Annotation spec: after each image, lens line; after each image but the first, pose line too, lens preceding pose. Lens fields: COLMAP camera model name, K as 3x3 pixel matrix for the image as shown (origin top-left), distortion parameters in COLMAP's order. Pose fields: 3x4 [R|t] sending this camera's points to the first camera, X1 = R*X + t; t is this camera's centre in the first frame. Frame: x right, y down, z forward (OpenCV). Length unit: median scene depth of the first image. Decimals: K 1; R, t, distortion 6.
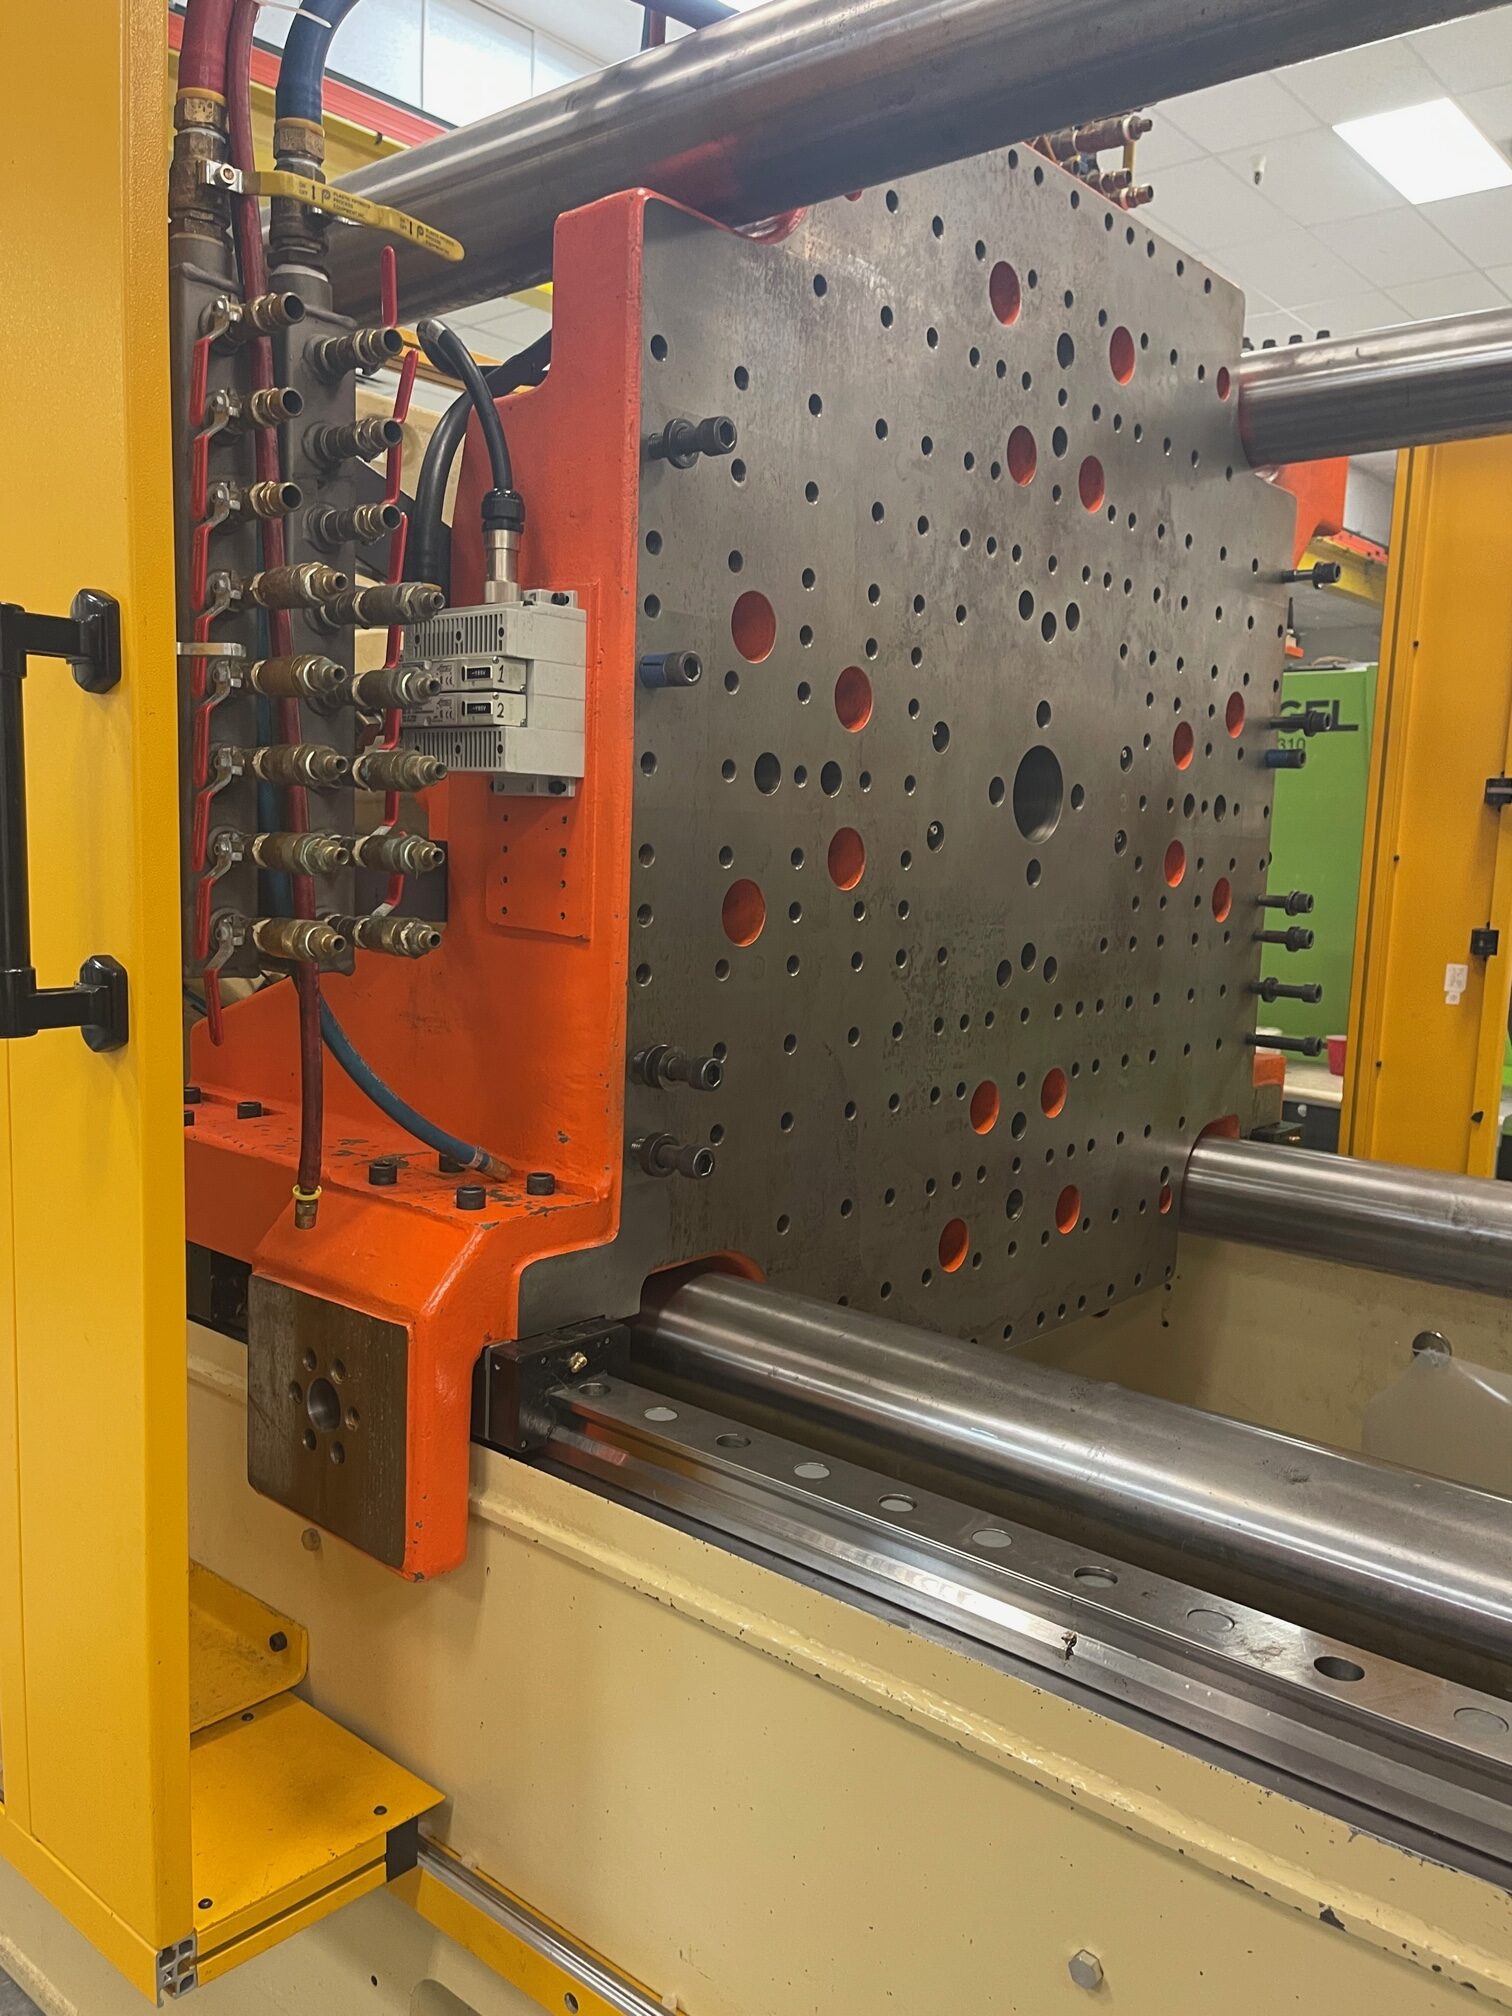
lens RADIAL K [[1584.4, 0, 756.2], [0, 1584.4, 1009.0], [0, 0, 1]] dist [0.060766, -0.000800]
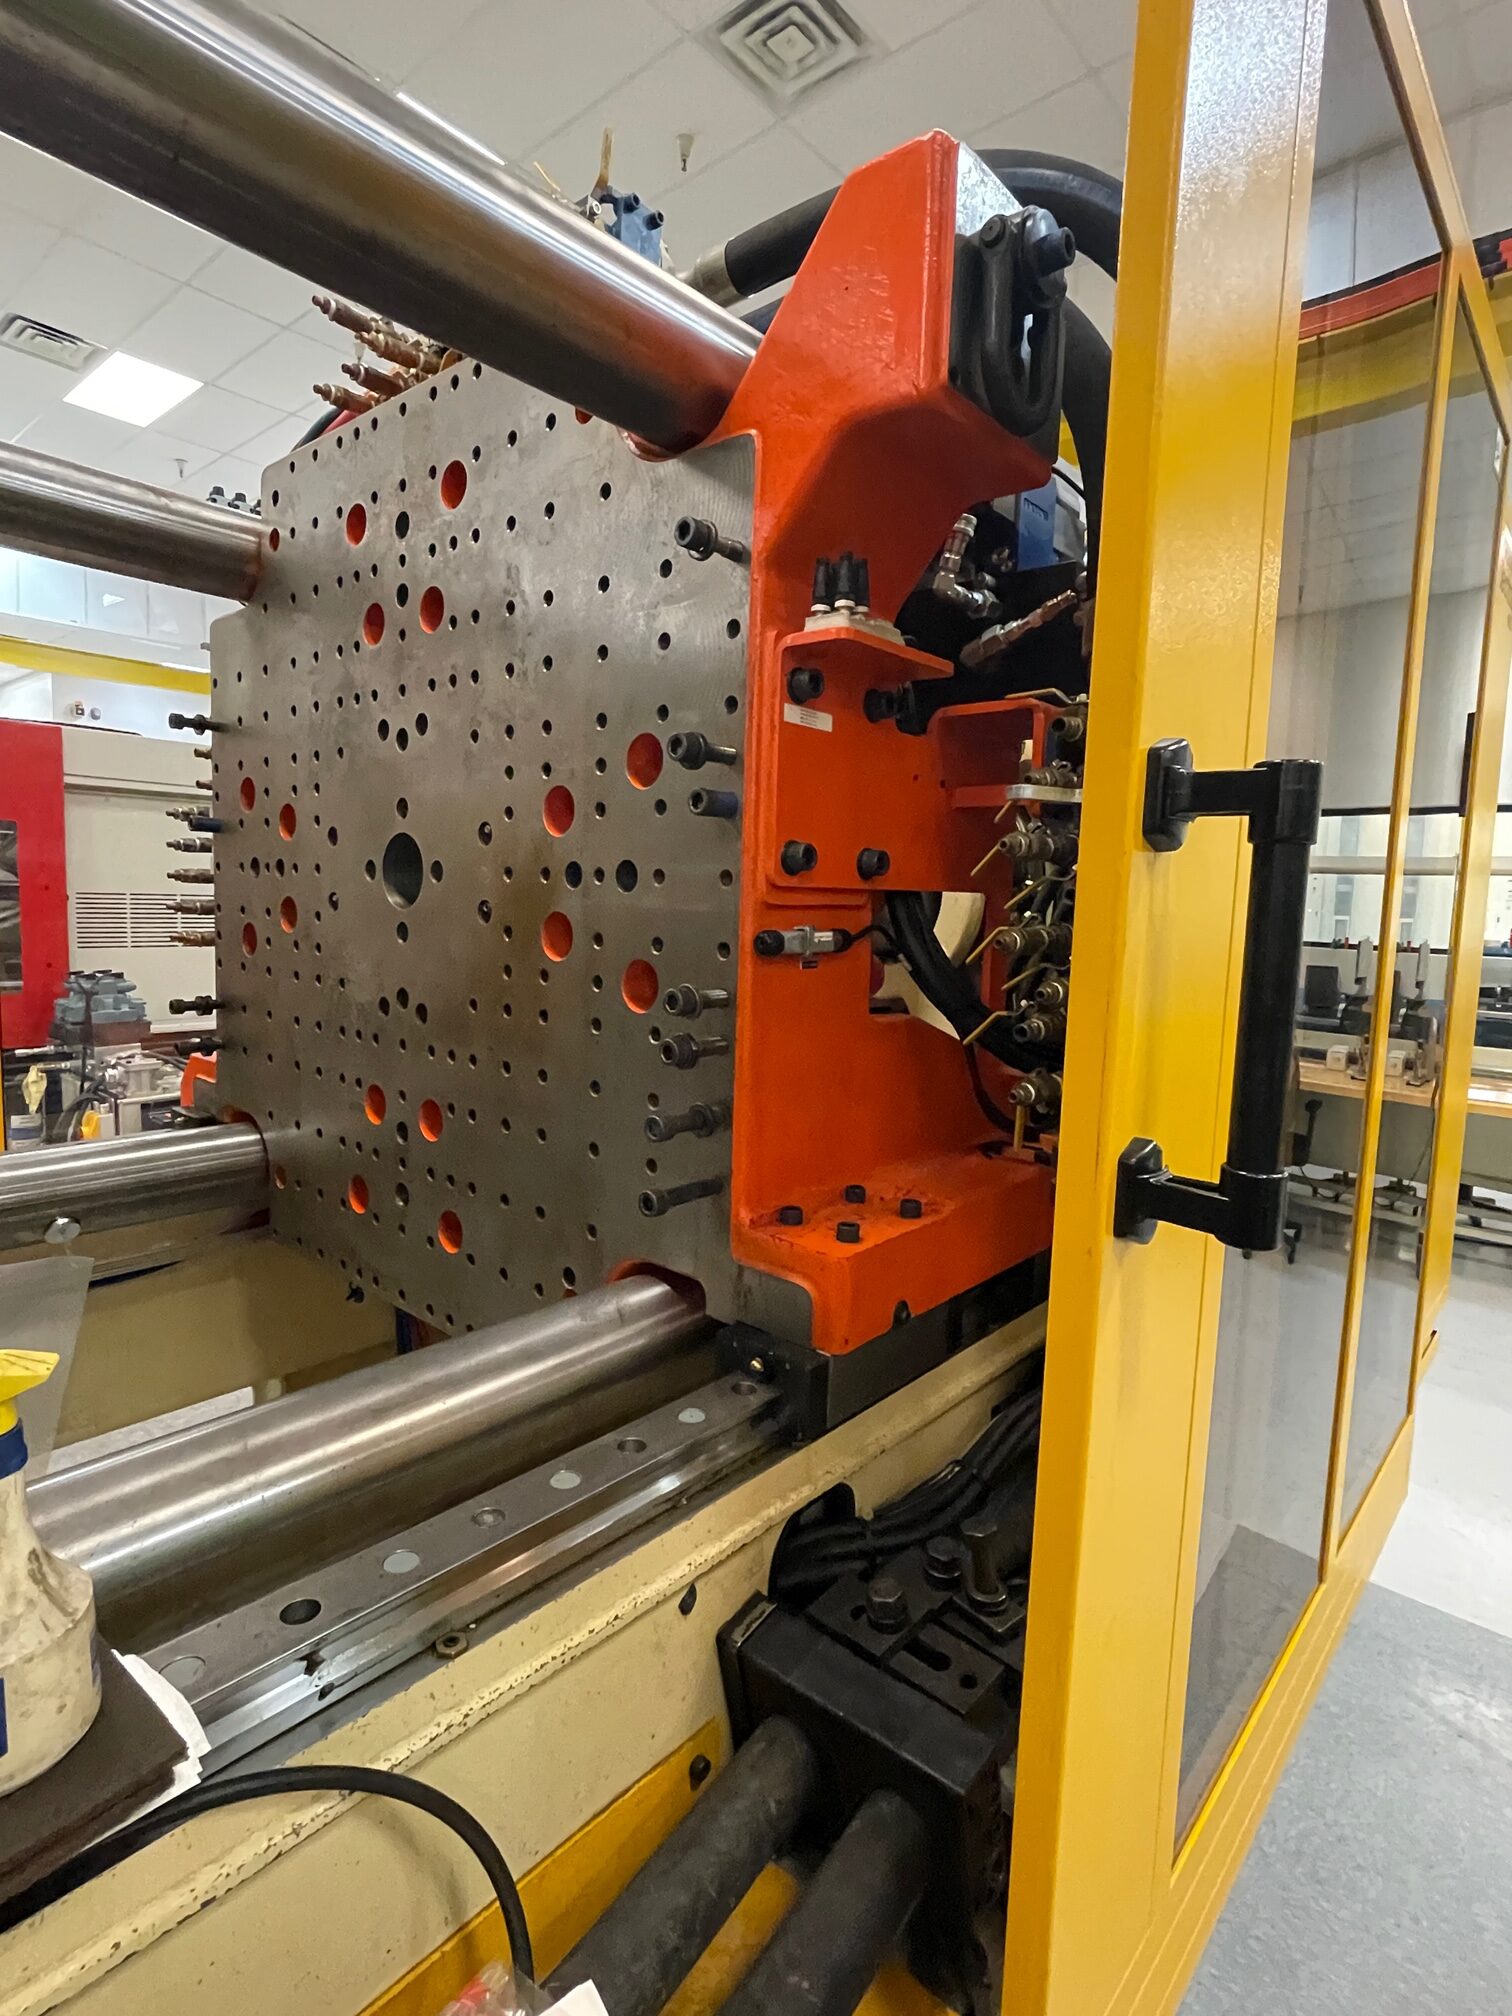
lens RADIAL K [[1038.6, 0, 755.8], [0, 1038.6, 1004.1], [0, 0, 1]] dist [0.004739, 0.002163]
pose [[-0.009350, 0.063971, -0.997908, 0.983185], [-0.151138, 0.986396, 0.064649, -0.123105], [0.988468, 0.151426, 0.000446, 1.261538]]
